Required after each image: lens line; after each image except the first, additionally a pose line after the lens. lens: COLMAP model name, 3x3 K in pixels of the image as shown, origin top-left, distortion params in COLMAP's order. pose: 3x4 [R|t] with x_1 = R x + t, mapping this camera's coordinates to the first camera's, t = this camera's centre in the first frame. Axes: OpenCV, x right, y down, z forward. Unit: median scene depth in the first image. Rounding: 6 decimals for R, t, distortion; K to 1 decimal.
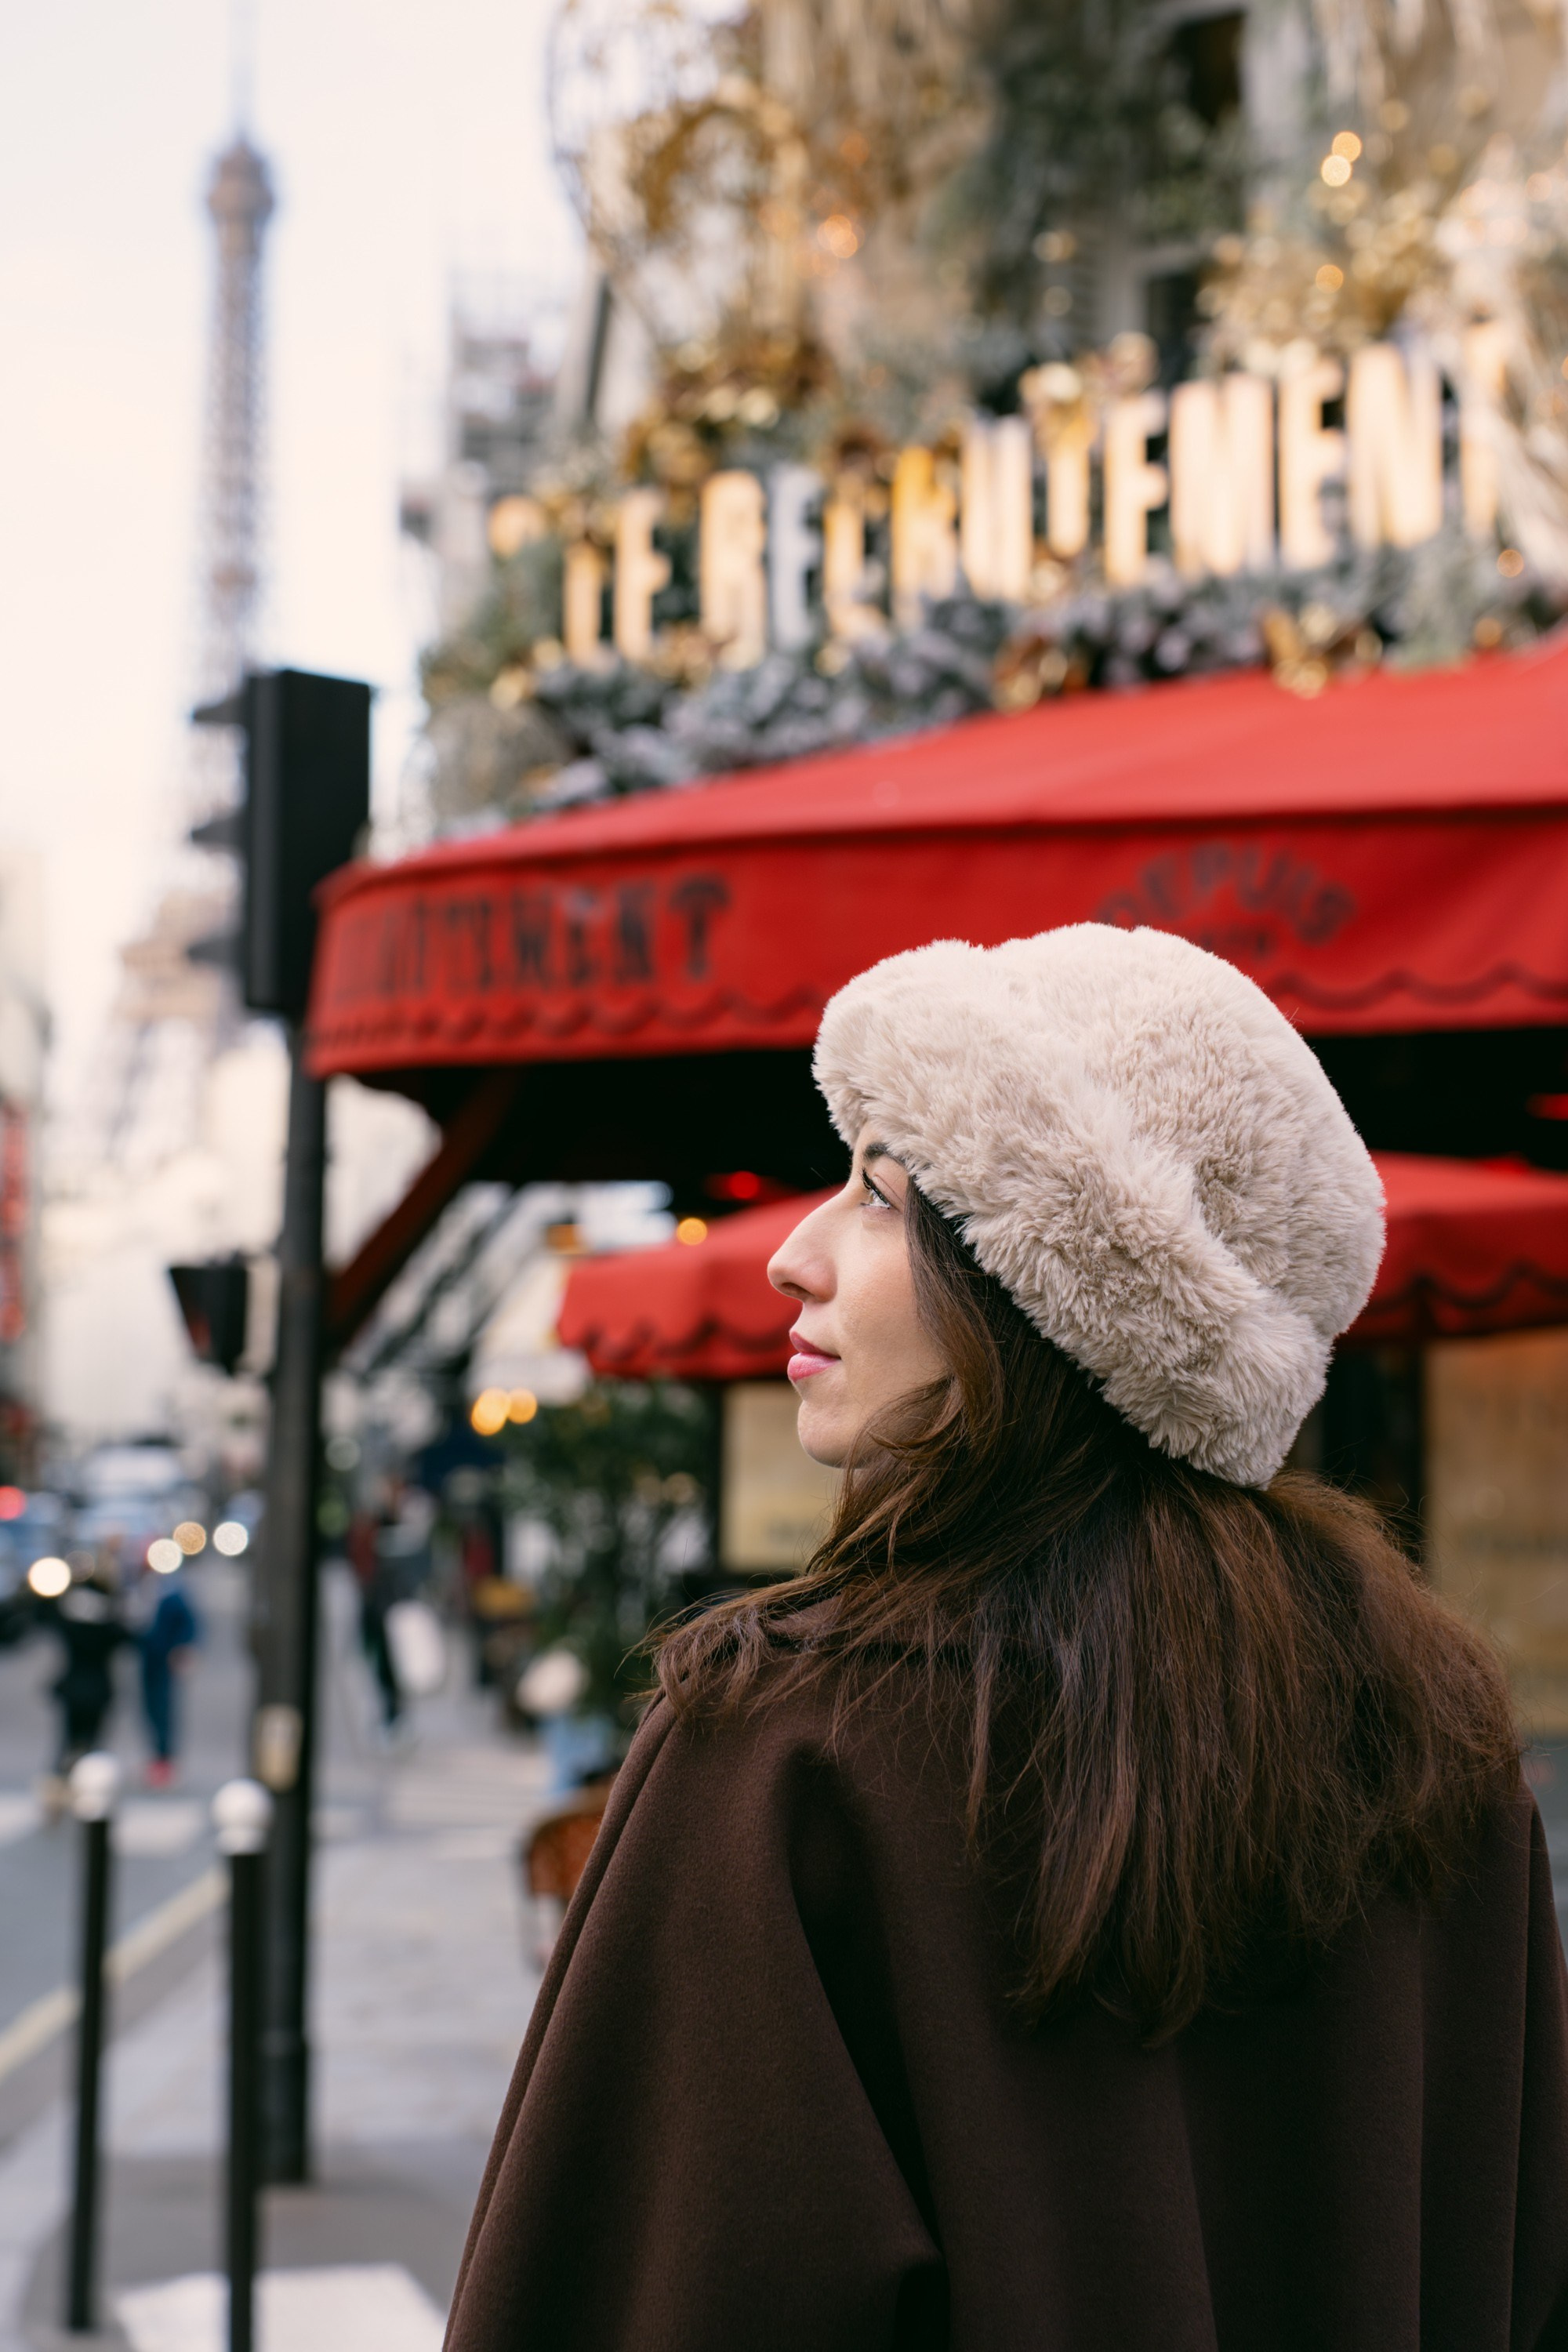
lens RADIAL K [[4853.5, 0, 816.4], [0, 4853.5, 1182.0], [0, 0, 1]] dist [0.307162, -0.179867]
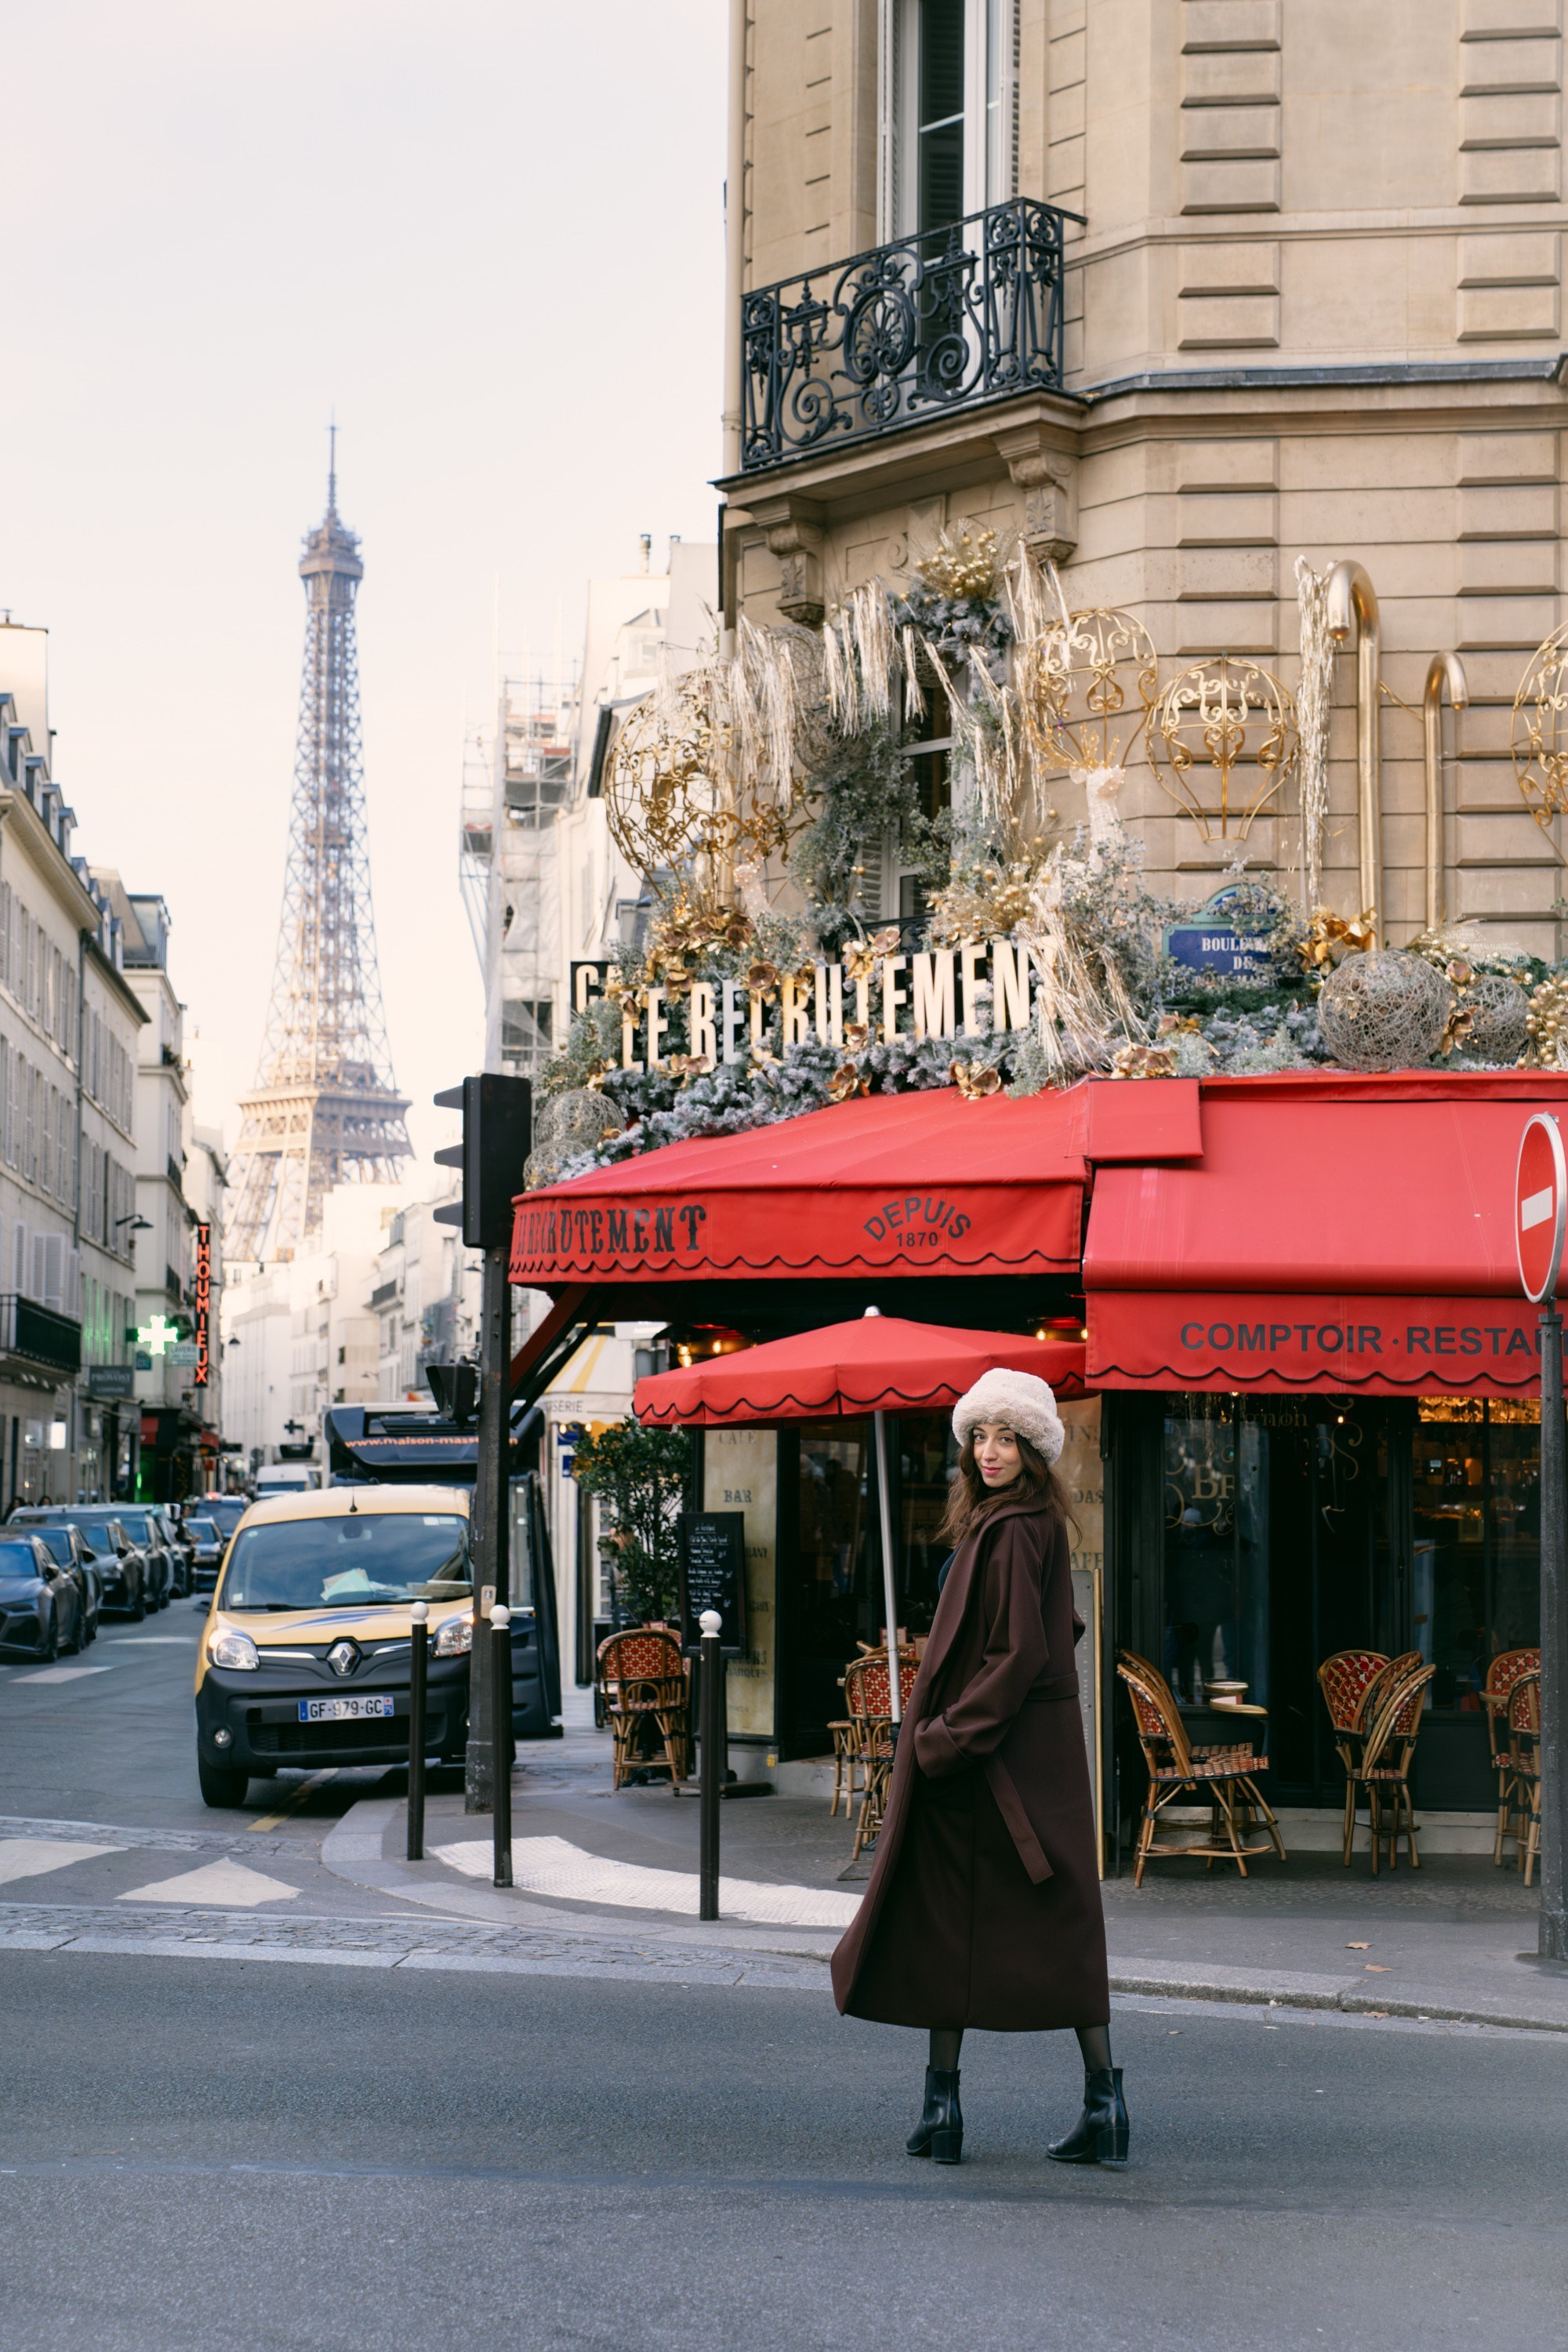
lens RADIAL K [[3782.7, 0, 784.0], [0, 3782.7, 1176.0], [0, 0, 1]] dist [0.029211, 0.043267]
pose [[0.999921, -0.006823, 0.010597, 0.000083], [0.007014, 0.999812, -0.018060, -0.035346], [-0.010472, 0.018132, 0.999781, -0.621670]]
